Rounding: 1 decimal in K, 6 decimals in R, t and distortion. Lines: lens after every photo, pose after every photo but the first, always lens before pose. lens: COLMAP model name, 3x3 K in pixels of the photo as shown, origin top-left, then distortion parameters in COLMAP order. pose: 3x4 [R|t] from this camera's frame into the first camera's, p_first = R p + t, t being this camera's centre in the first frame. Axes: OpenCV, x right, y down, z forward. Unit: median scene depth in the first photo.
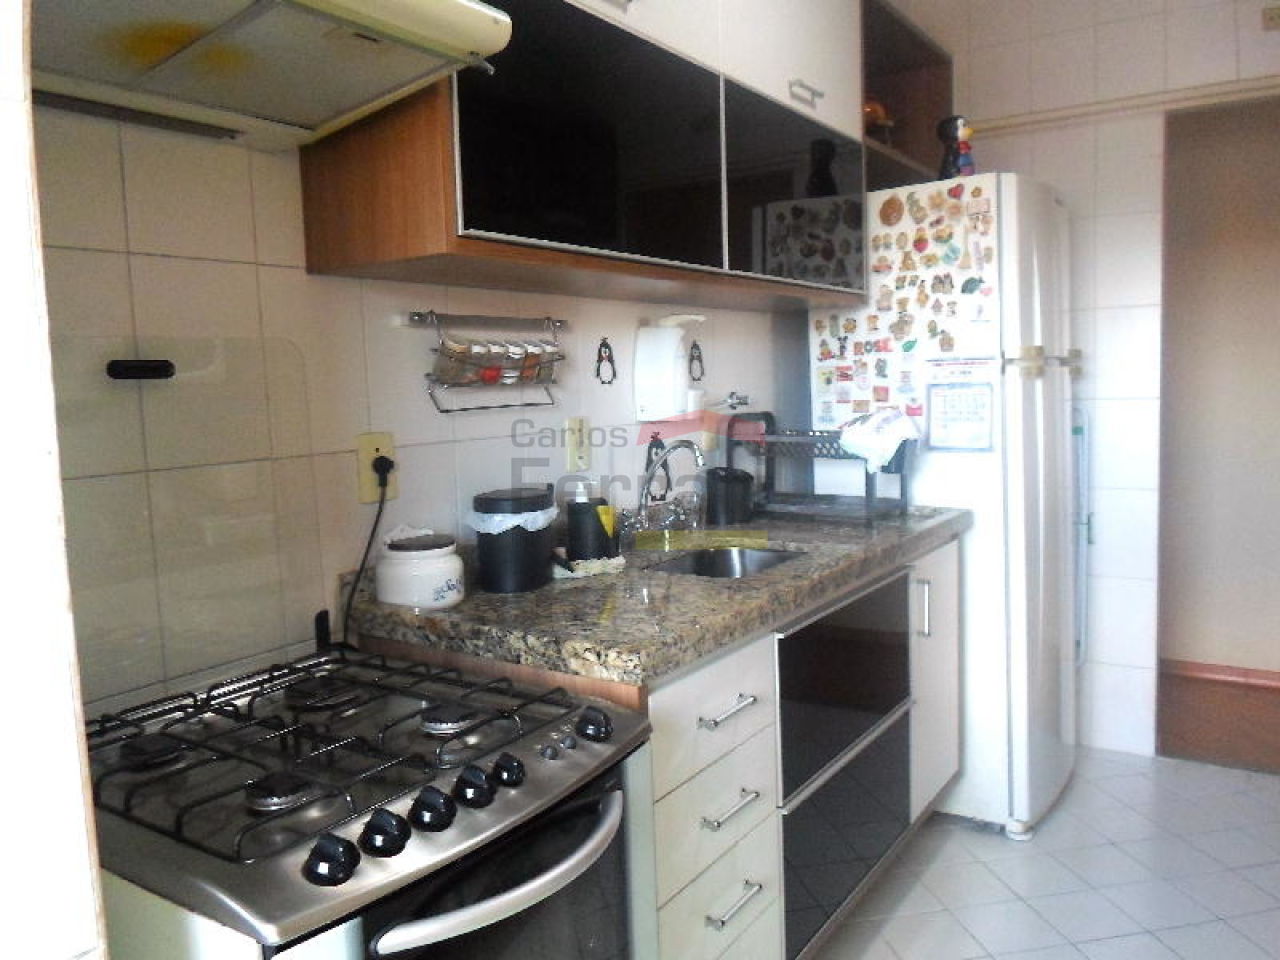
lens RADIAL K [[994.7, 0, 637.2], [0, 994.7, 473.3], [0, 0, 1]] dist [-0.002474, -0.020303]
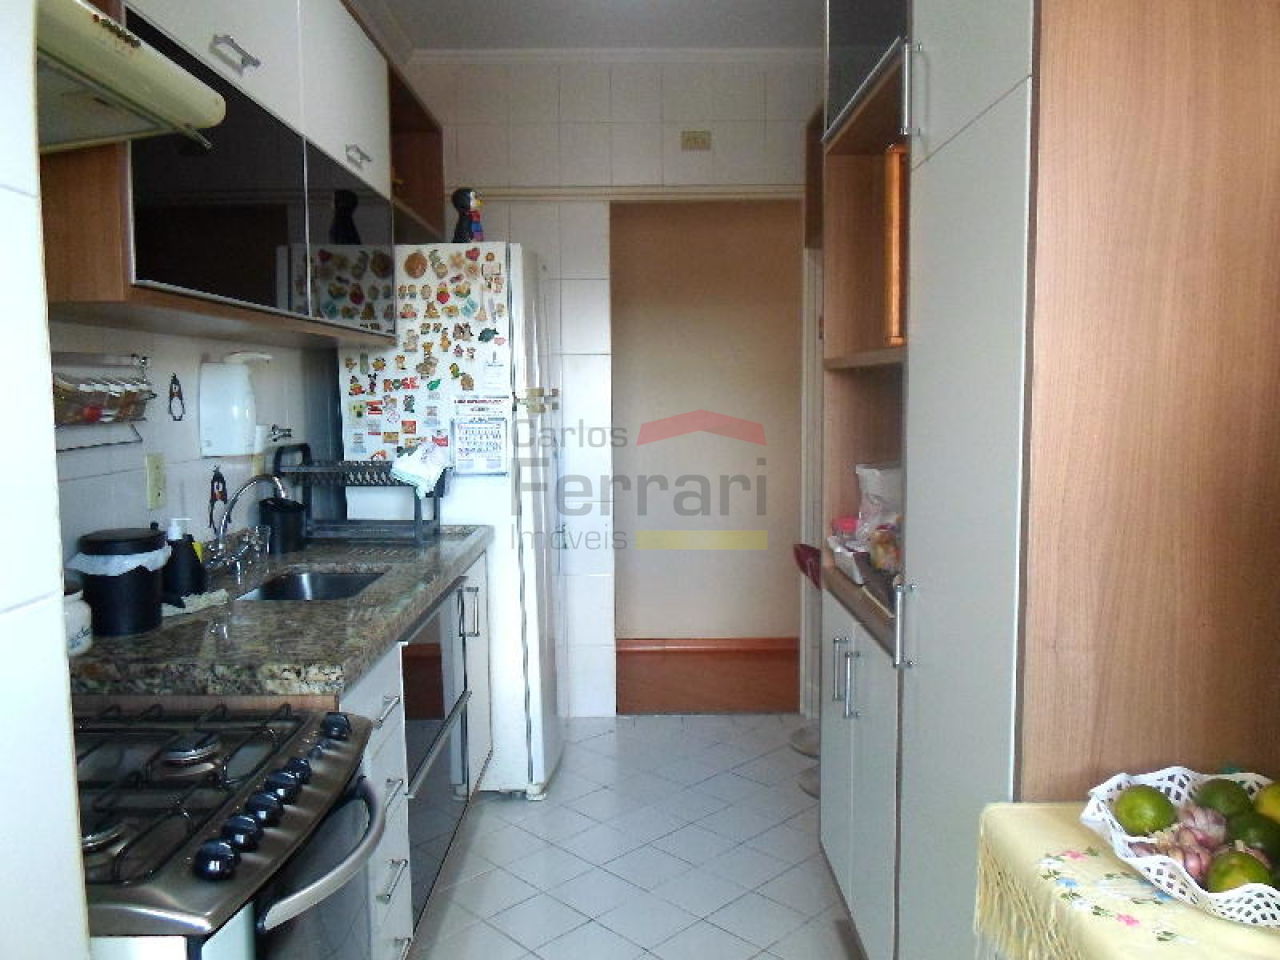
lens RADIAL K [[994.7, 0, 642.9], [0, 994.7, 482.2], [0, 0, 1]] dist [-0.002474, -0.020303]
pose [[0.829120, -0.031017, 0.558210, -0.172170], [0.037176, 0.999309, 0.000307, -0.008684], [-0.557834, 0.020498, 0.829700, -0.074319]]
